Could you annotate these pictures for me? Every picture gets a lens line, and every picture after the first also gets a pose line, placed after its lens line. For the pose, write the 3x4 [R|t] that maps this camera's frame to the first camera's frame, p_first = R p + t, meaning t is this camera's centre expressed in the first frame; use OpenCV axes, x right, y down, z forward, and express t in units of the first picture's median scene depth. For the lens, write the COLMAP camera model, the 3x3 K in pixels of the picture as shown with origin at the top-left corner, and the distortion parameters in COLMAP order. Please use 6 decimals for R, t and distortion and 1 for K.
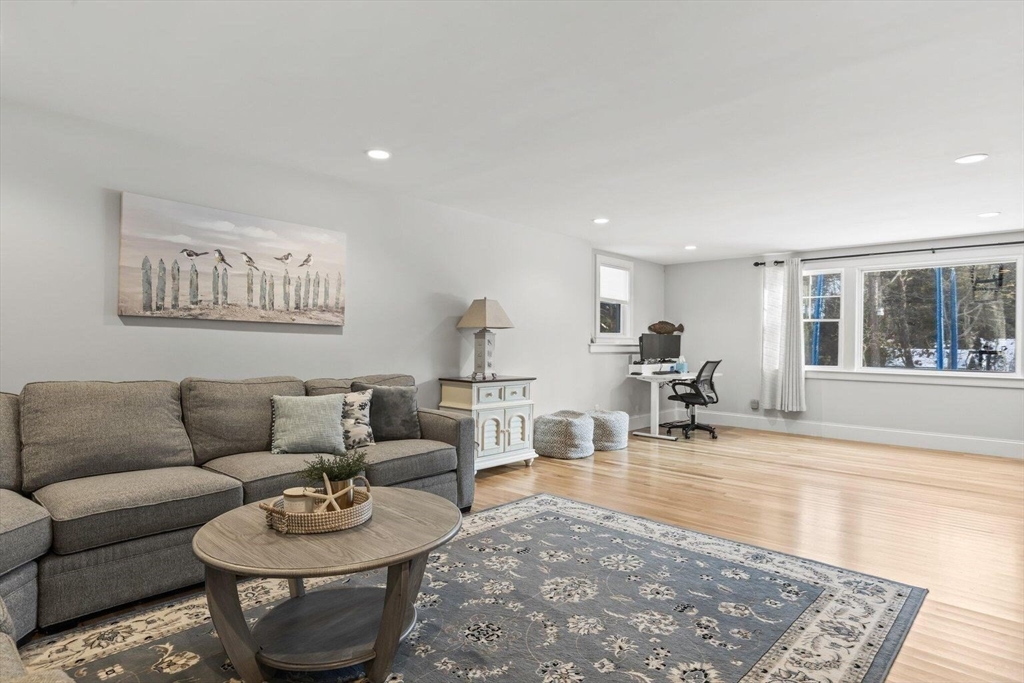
lens RADIAL K [[563.6, 0, 512.3], [0, 563.6, 340.5], [0, 0, 1]] dist [-0.001637, -0.000211]
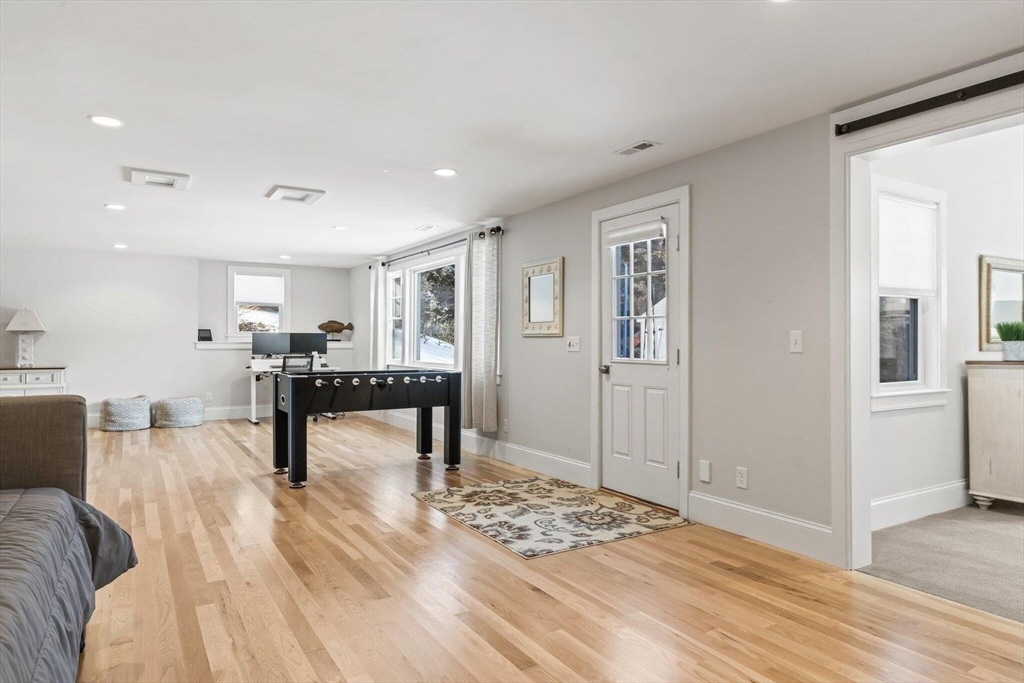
lens RADIAL K [[642.9, 0, 511.9], [0, 642.9, 340.3], [0, 0, 1]] dist [0.001524, 0.000675]
pose [[0.961274, -0.012588, -0.275306, 1.107883], [0.012235, 0.999921, -0.002999, 0.013730], [0.275322, -0.000486, 0.961352, -0.128453]]
